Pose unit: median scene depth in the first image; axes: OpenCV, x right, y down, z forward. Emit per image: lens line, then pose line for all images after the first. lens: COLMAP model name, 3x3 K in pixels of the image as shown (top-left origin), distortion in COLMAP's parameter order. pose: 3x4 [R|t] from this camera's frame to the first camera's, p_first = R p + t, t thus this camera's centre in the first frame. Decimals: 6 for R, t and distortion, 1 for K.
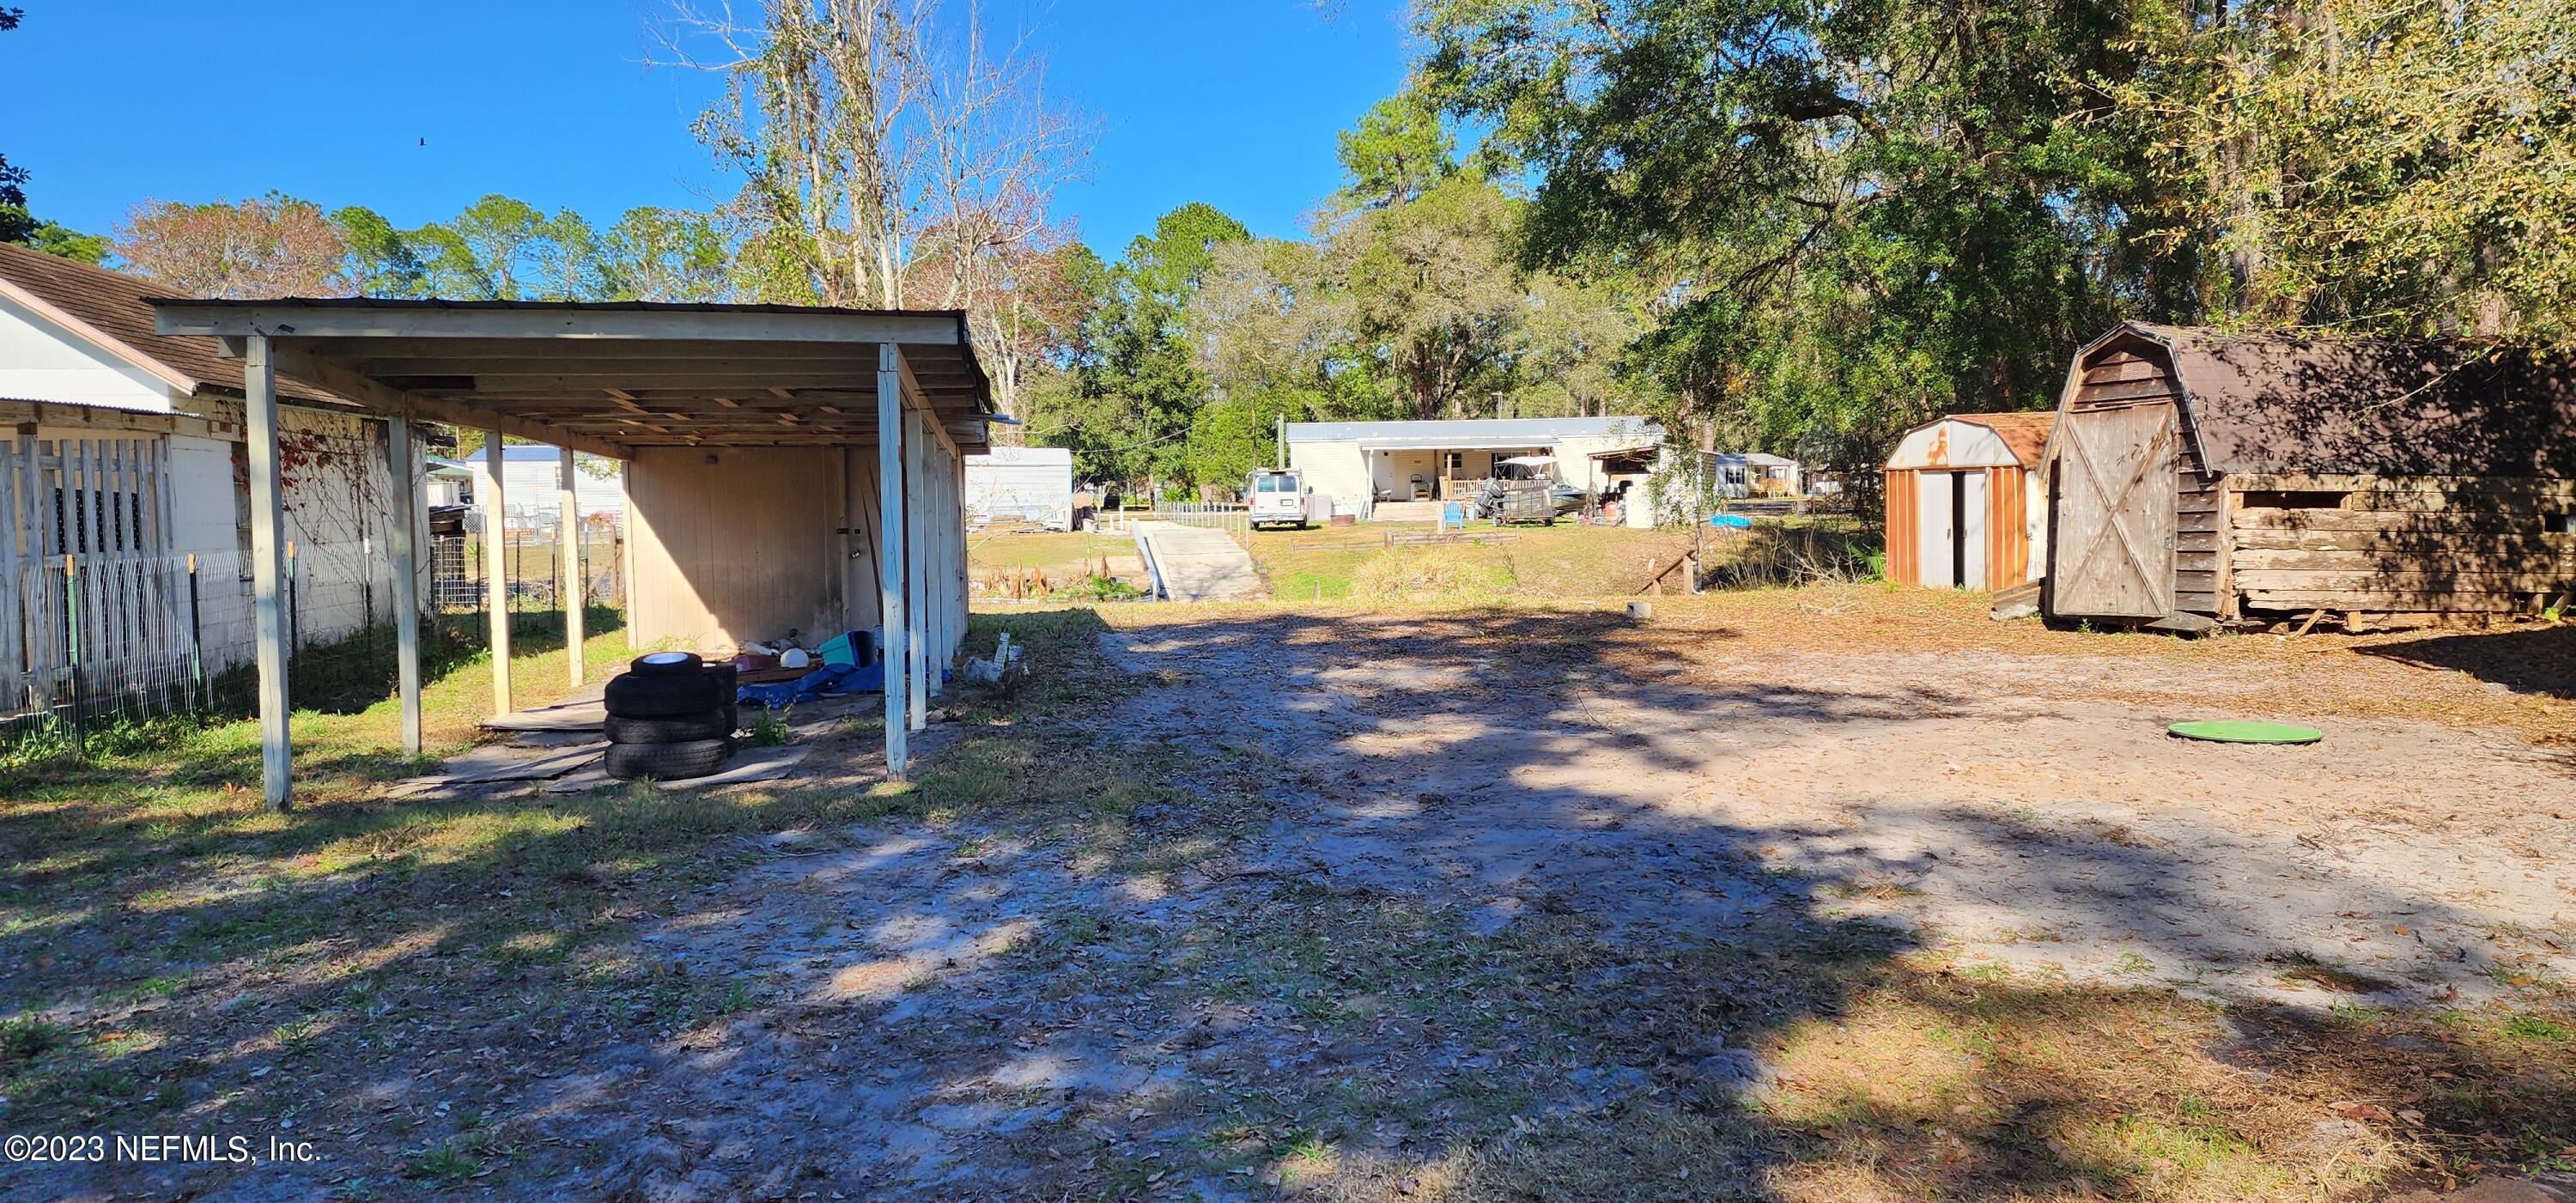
lens RADIAL K [[1617.1, 0, 1315.8], [0, 1617.1, 615.4], [0, 0, 1]] dist [0.087762, -0.090695]
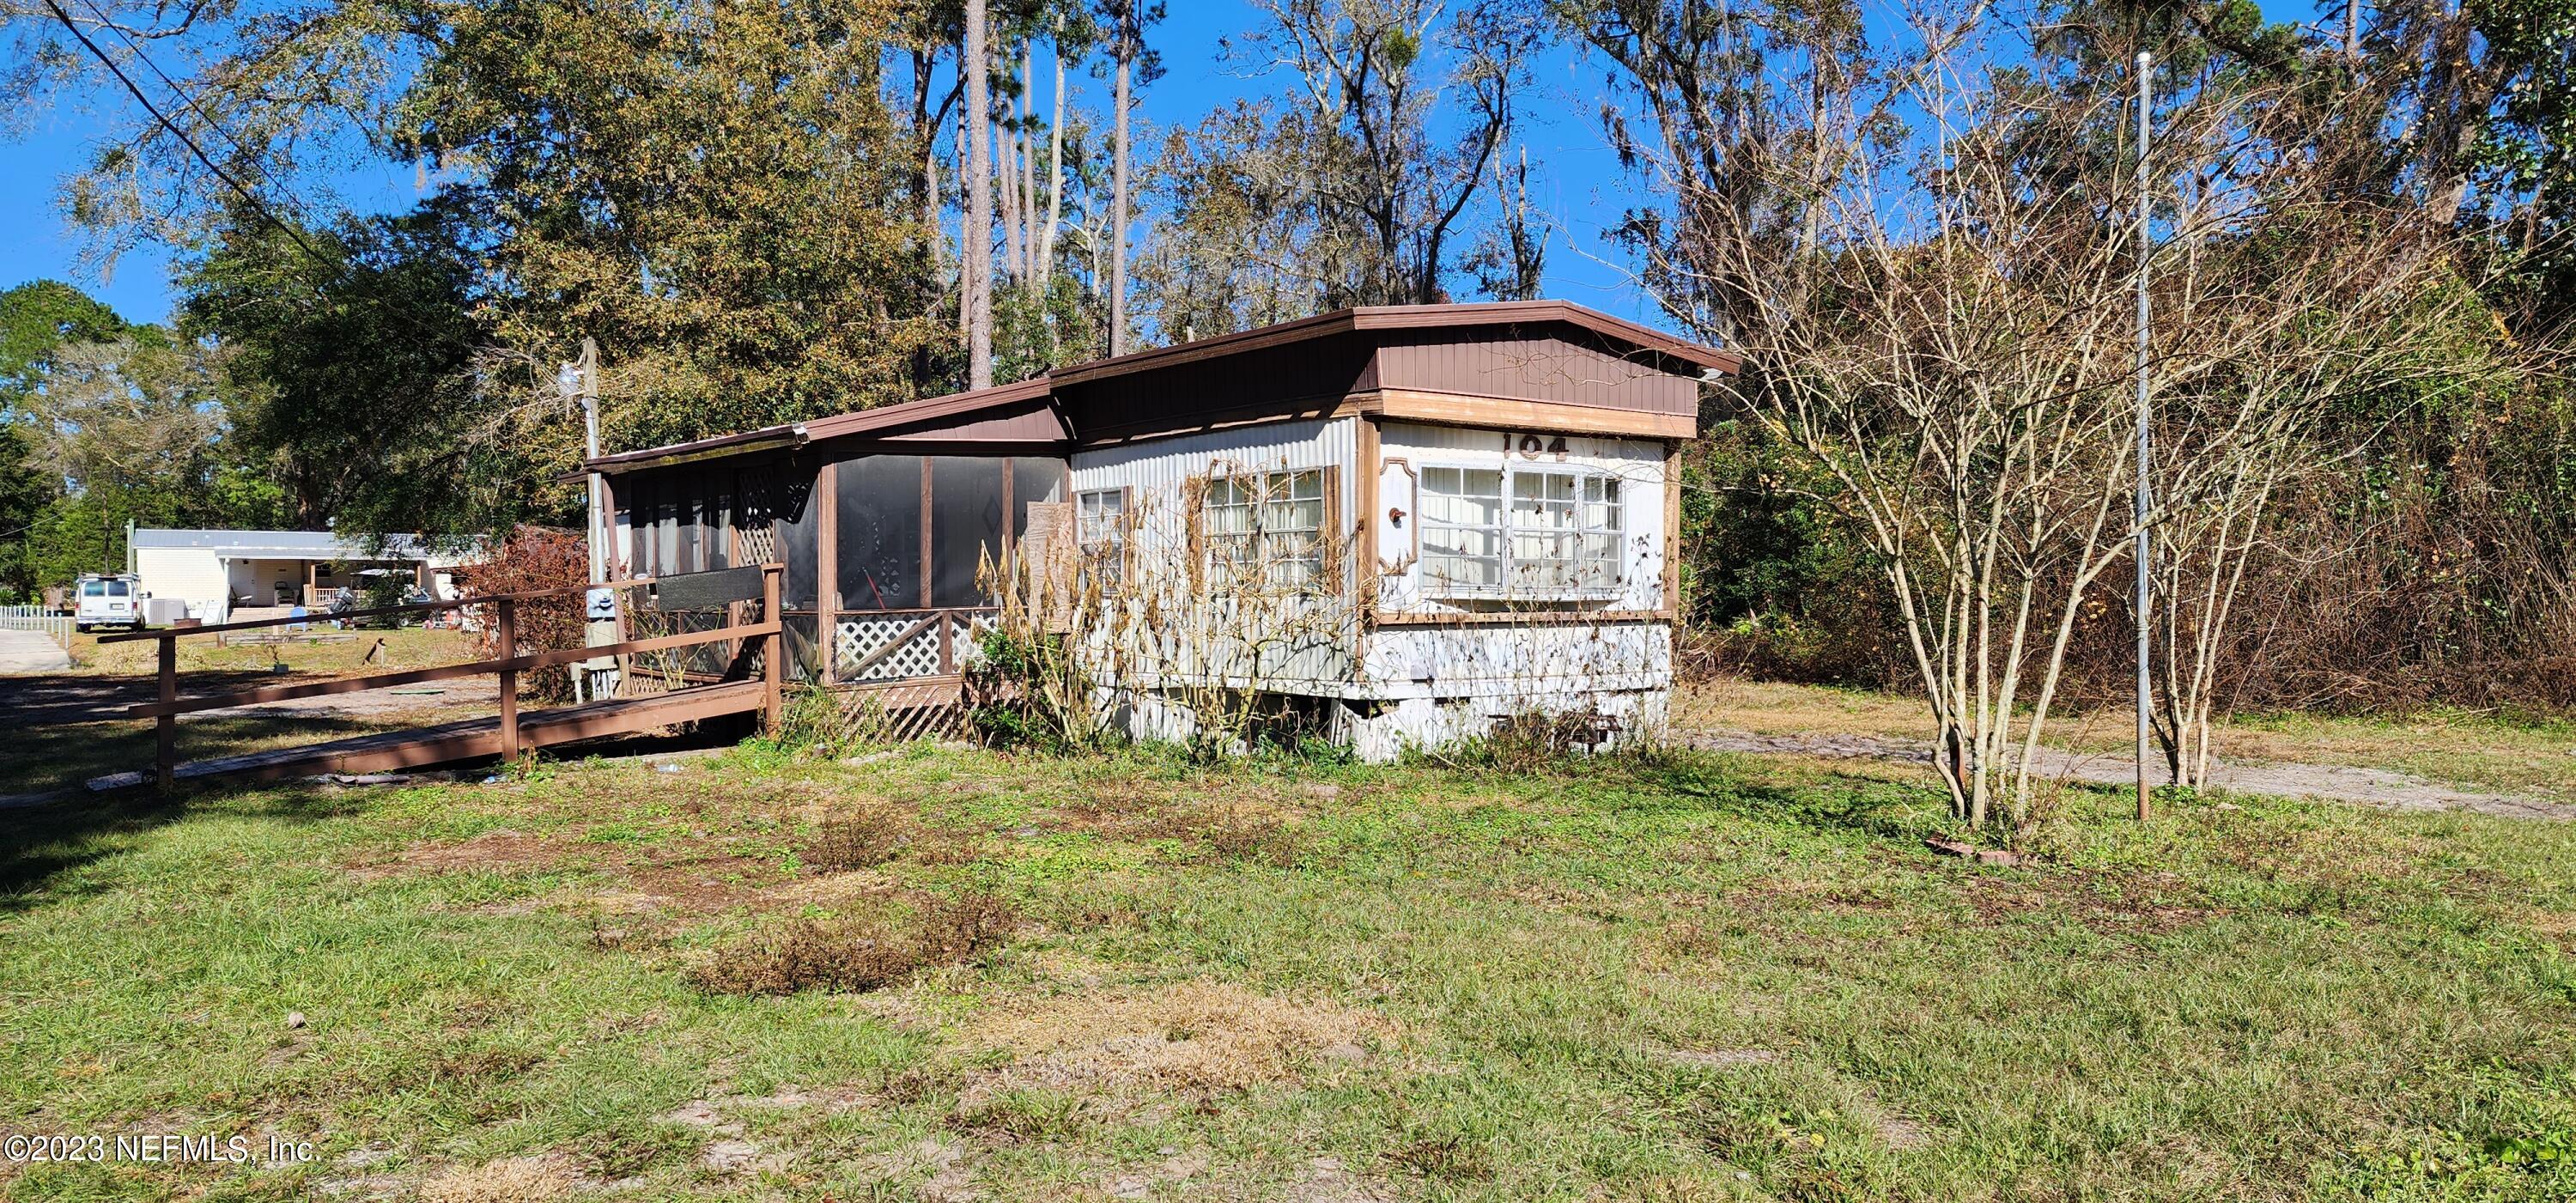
lens RADIAL K [[1617.1, 0, 1315.8], [0, 1617.1, 615.4], [0, 0, 1]] dist [0.087762, -0.090695]
pose [[0.839422, 0.008026, 0.543421, 0.153512], [0.029690, 0.997721, -0.060598, 0.075383], [-0.542669, 0.067002, 0.837270, -1.007629]]
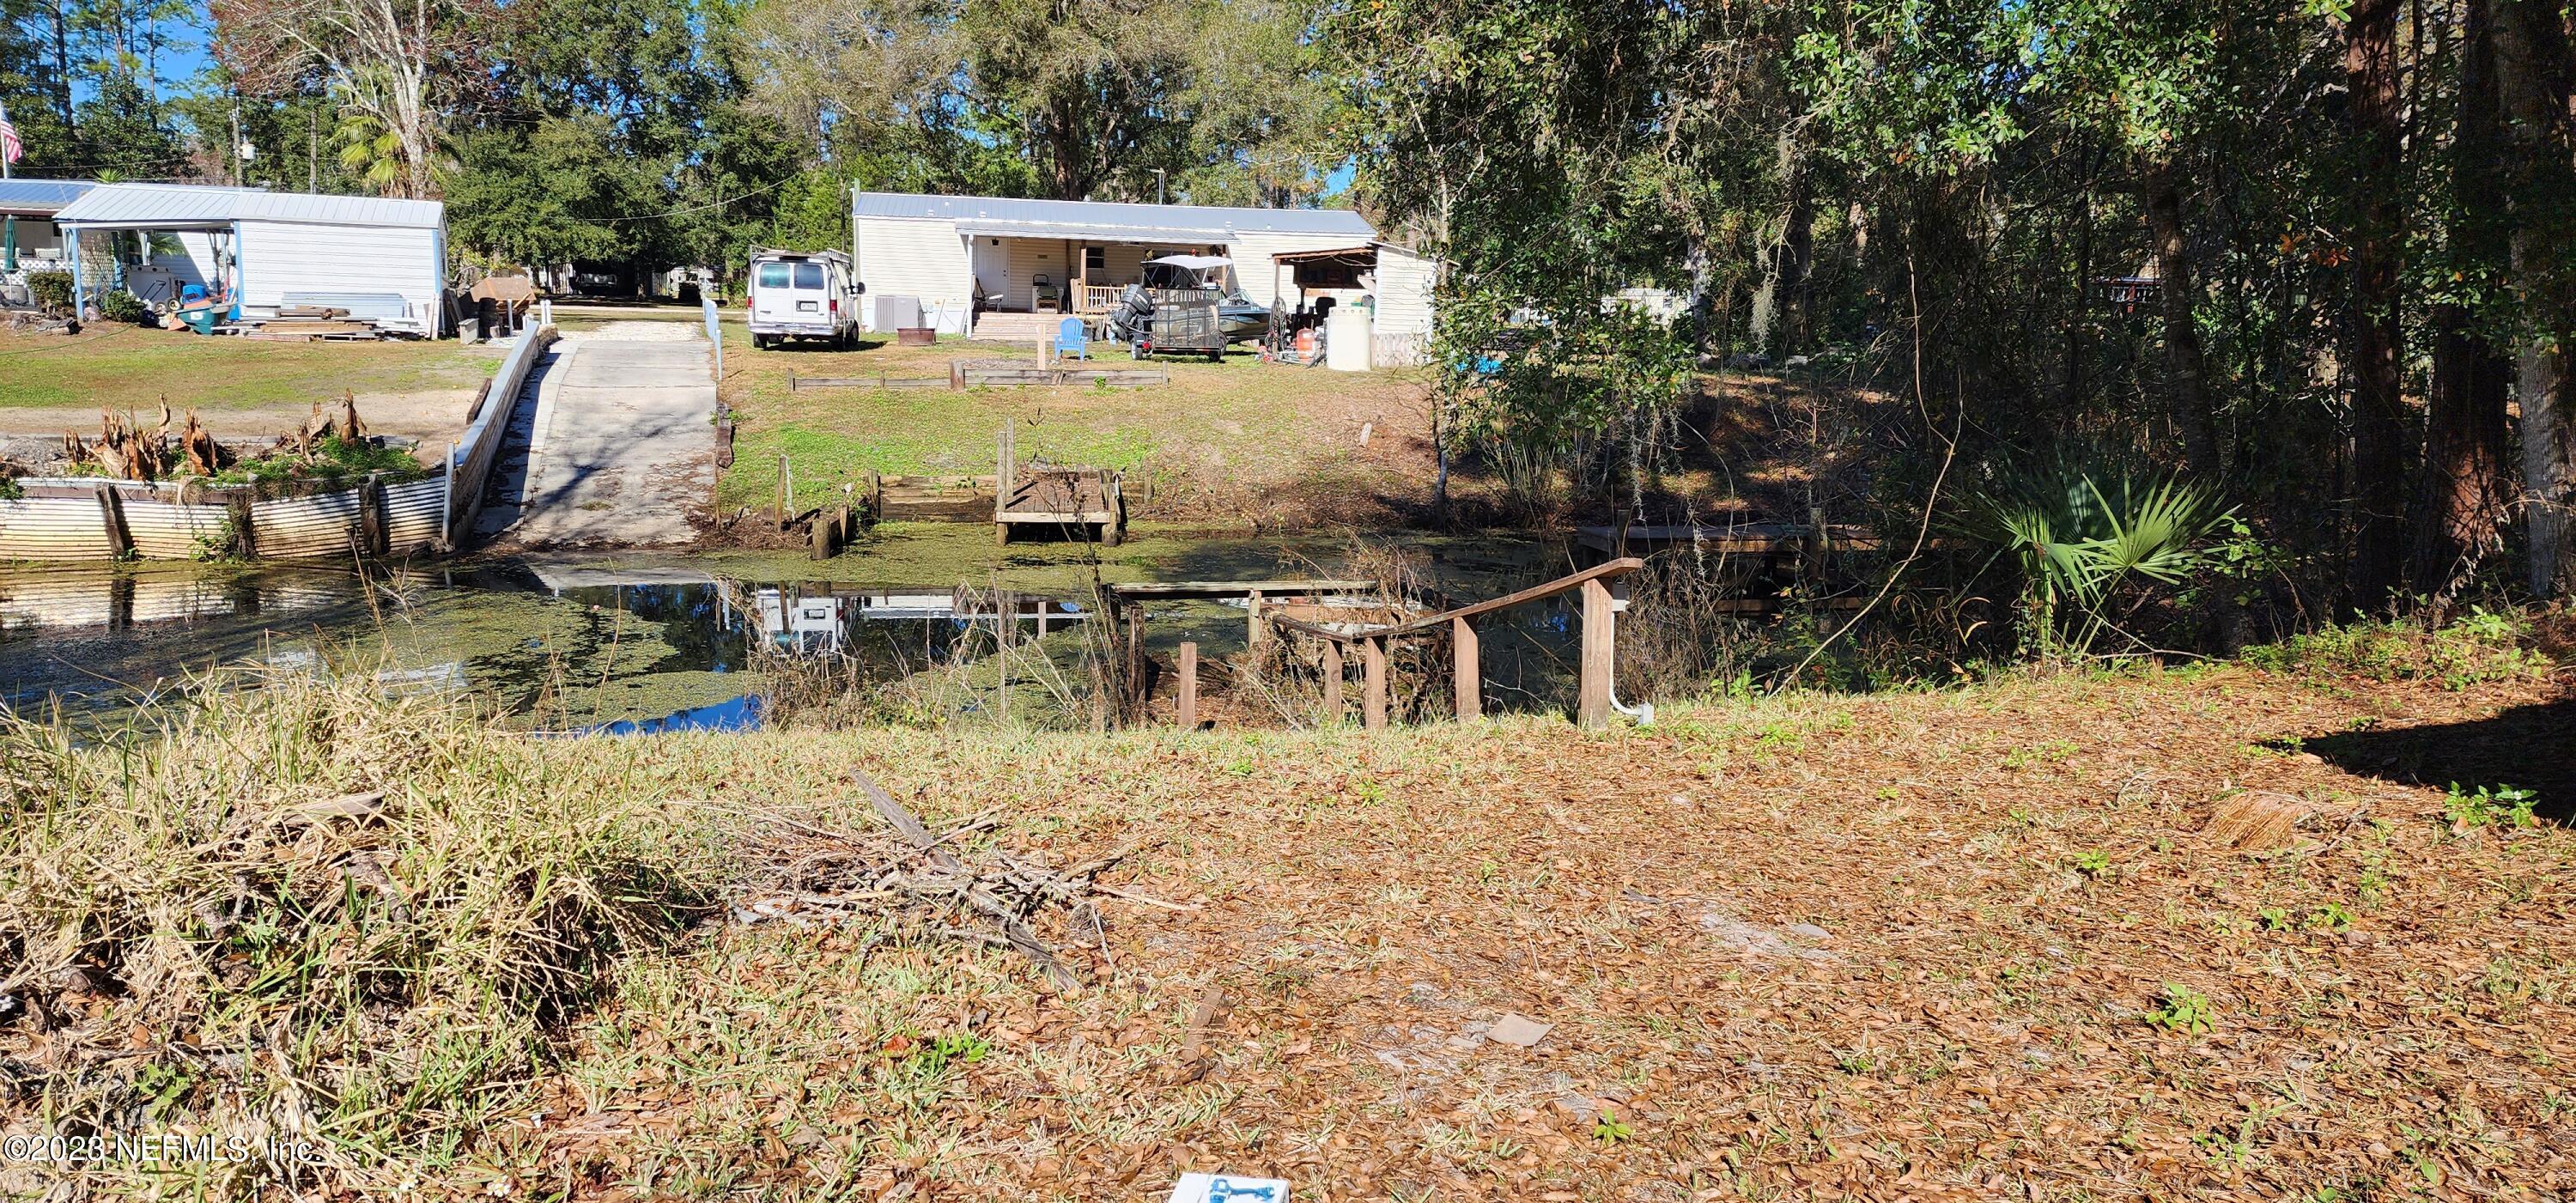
lens RADIAL K [[1617.1, 0, 1315.8], [0, 1617.1, 615.4], [0, 0, 1]] dist [0.087762, -0.090695]
pose [[0.981447, 0.004141, 0.191690, 0.155450], [-0.026145, 0.993319, 0.112401, -0.073728], [-0.189944, -0.115328, 0.974998, 0.885841]]
